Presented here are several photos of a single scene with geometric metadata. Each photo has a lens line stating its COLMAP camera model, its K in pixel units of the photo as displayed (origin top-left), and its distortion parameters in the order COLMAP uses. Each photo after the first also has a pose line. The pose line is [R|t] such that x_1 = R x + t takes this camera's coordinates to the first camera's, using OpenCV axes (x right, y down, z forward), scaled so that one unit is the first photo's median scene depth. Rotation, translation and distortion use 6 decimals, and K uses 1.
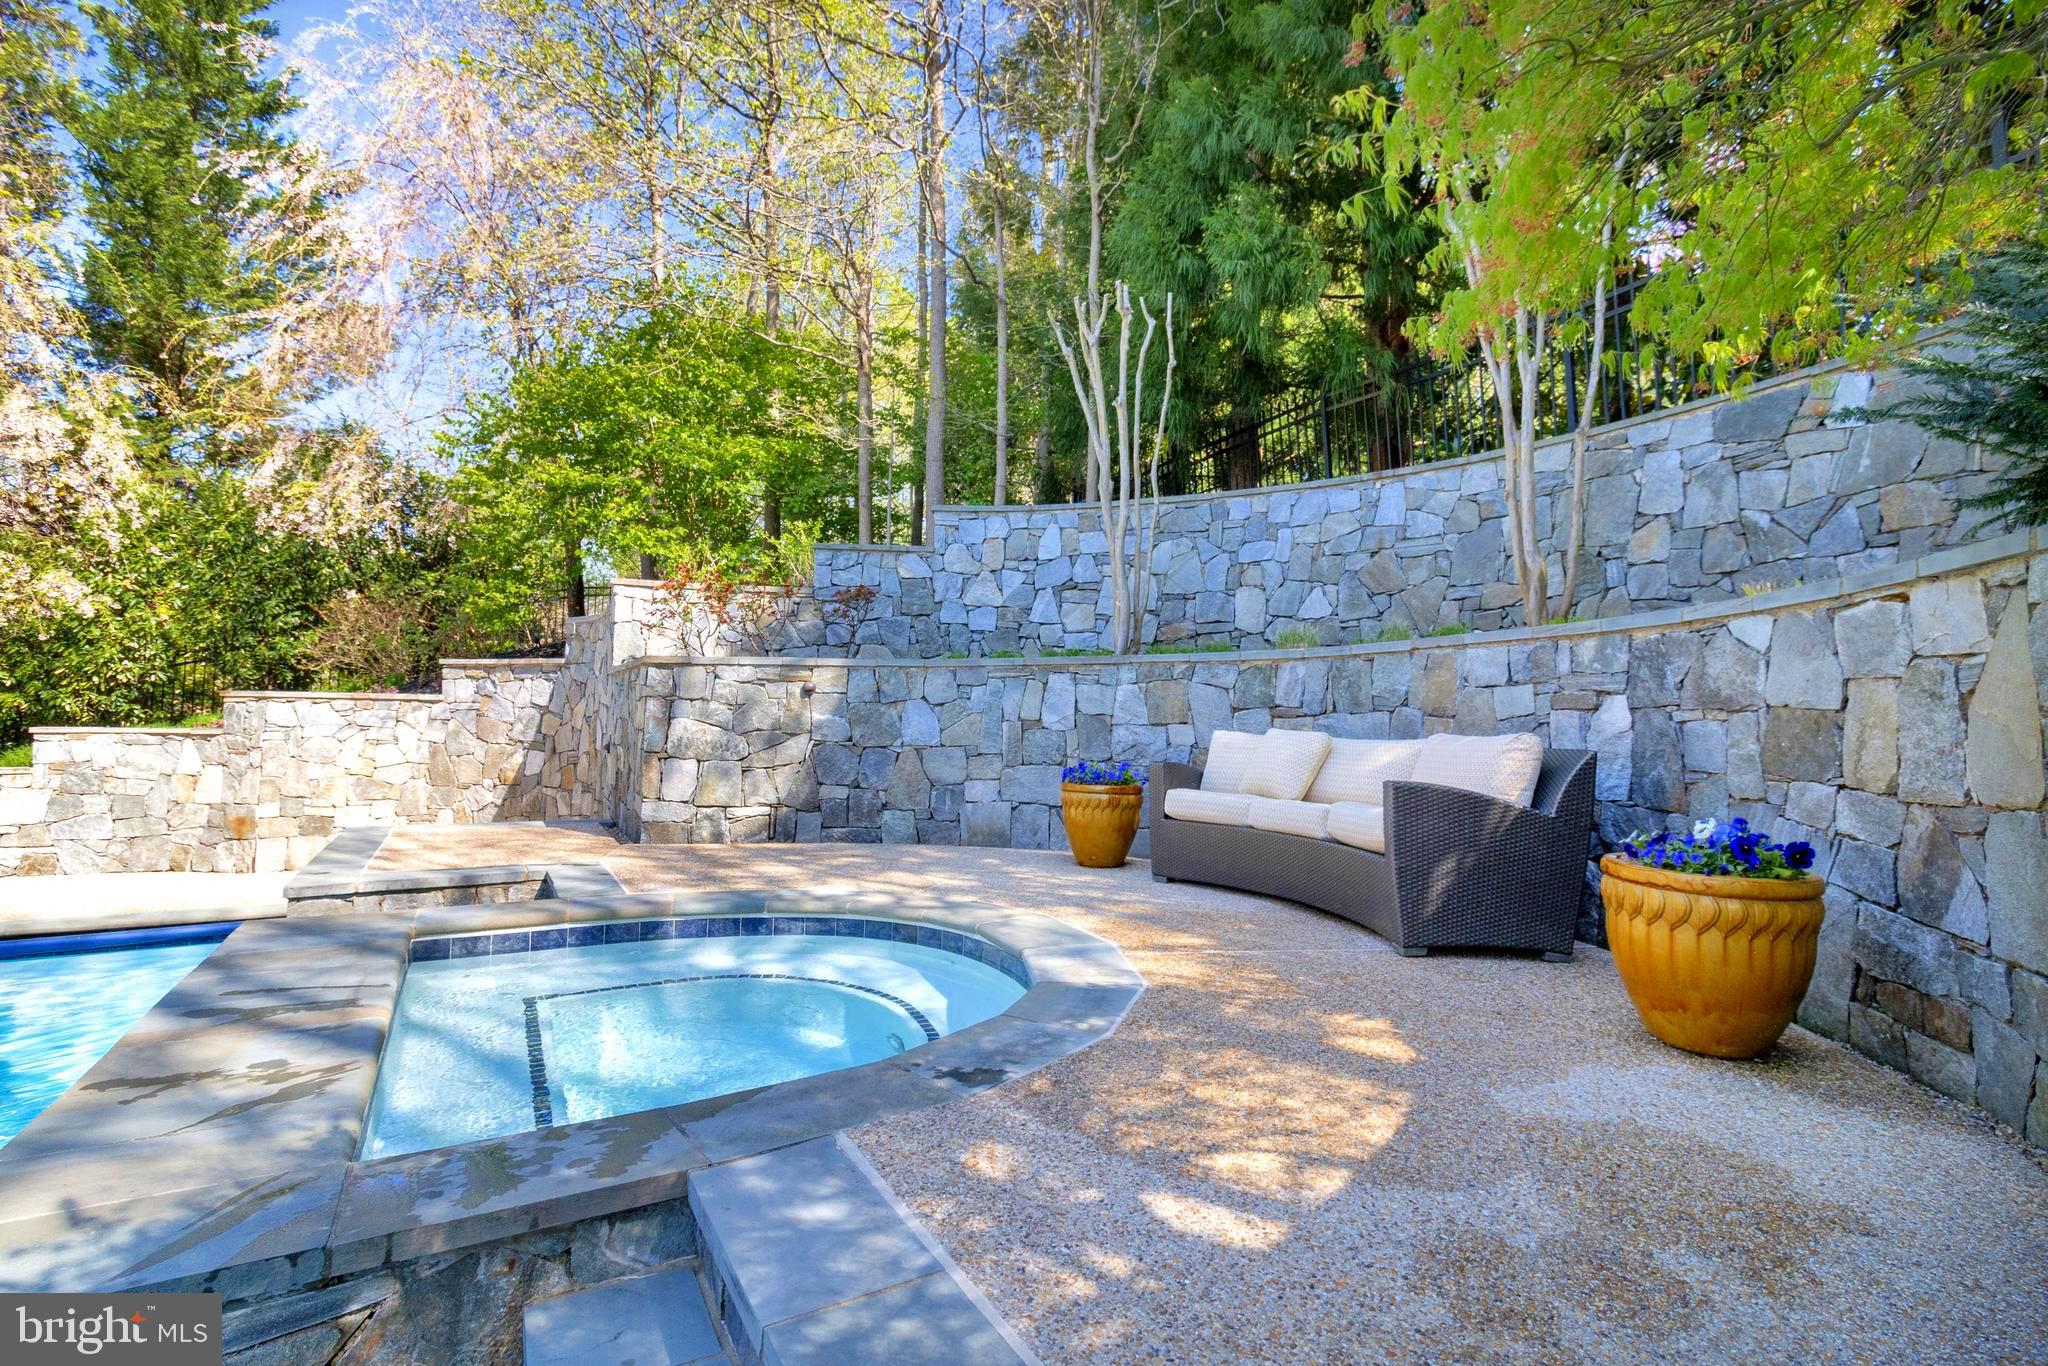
lens RADIAL K [[957.0, 0, 1034.4], [0, 957.0, 671.5], [0, 0, 1]] dist [0.001072, 0.001099]
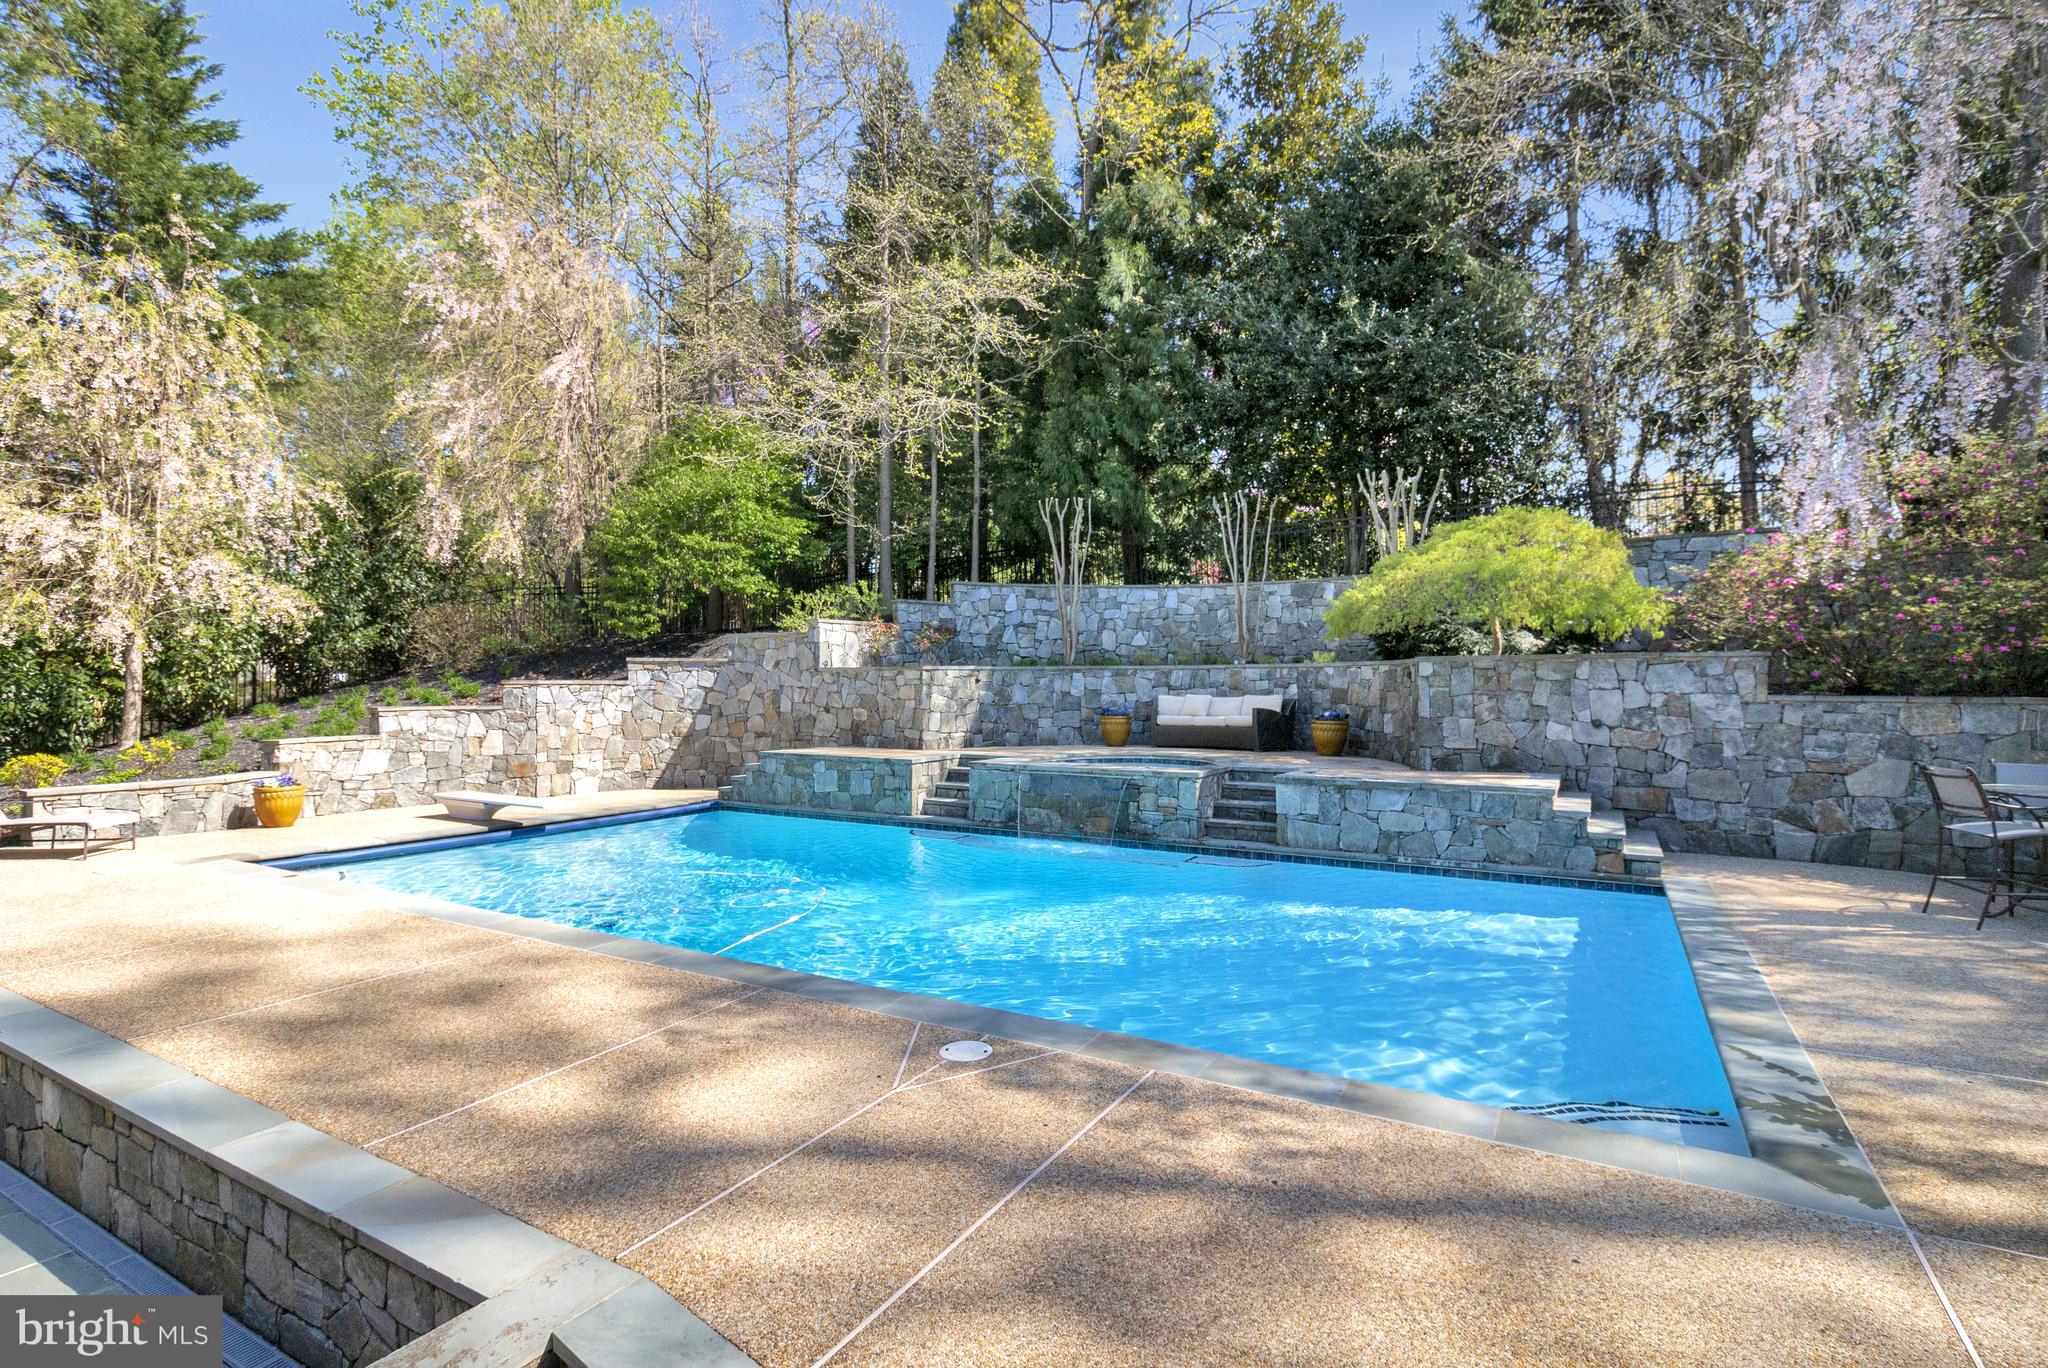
lens RADIAL K [[957.0, 0, 1037.5], [0, 957.0, 678.9], [0, 0, 1]] dist [0.001072, 0.001099]
pose [[0.869817, -0.008960, 0.493293, -1.057828], [-0.013823, 0.999000, 0.042520, -0.070594], [-0.493181, -0.043803, 0.868823, -0.883673]]
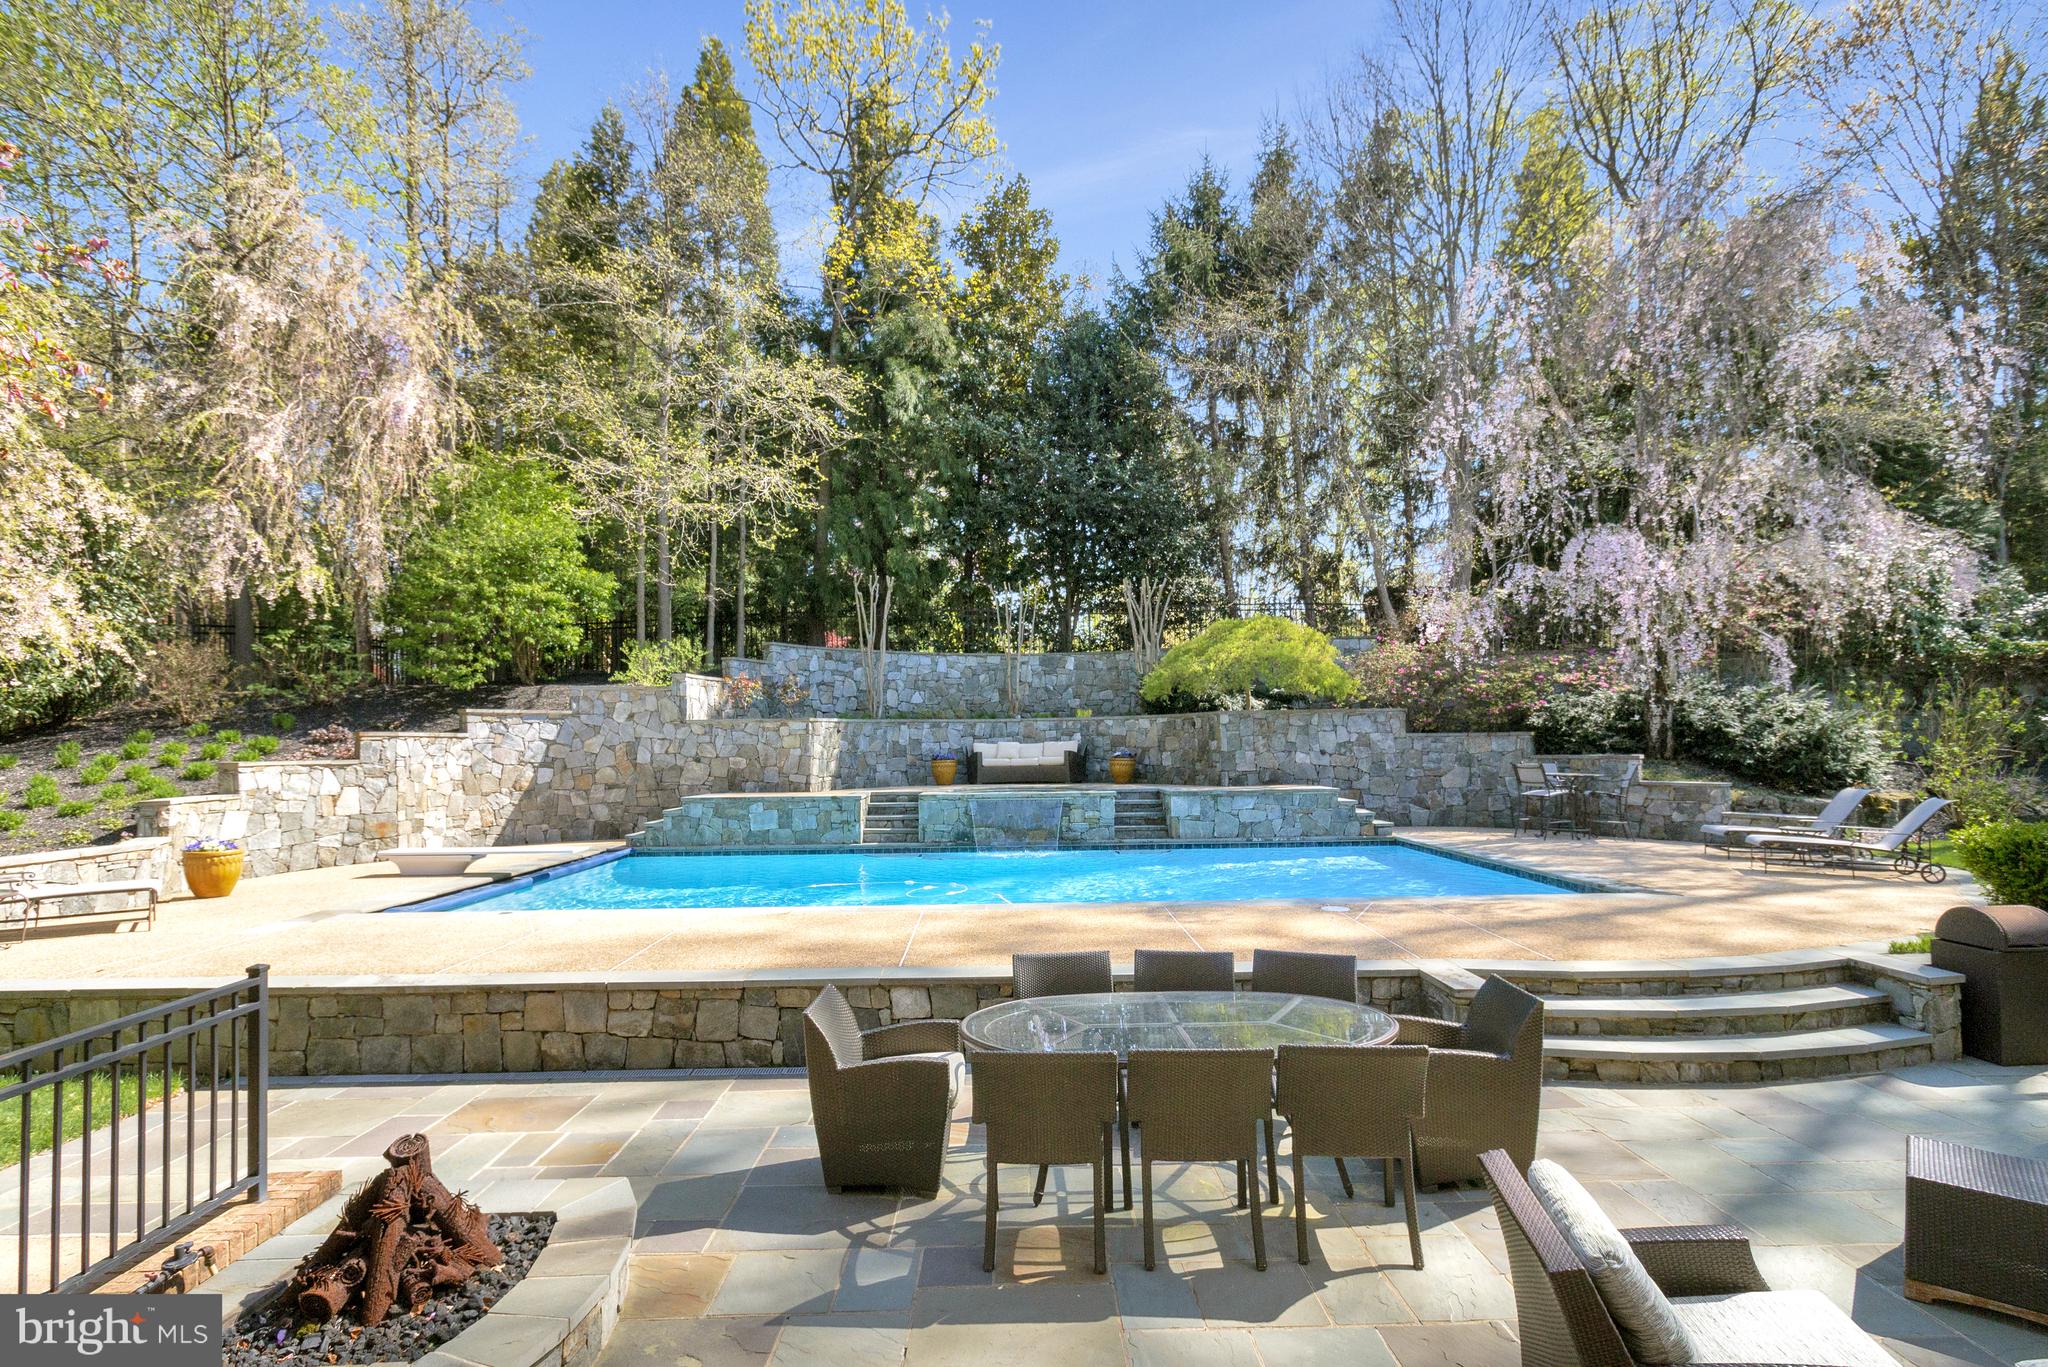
lens RADIAL K [[957.0, 0, 1016.4], [0, 957.0, 714.1], [0, 0, 1]] dist [0.001072, 0.001099]
pose [[0.499838, 0.009479, 0.866067, -1.926538], [-0.024652, 0.999691, 0.003287, -0.040349], [-0.865768, -0.022993, 0.499917, -0.605509]]
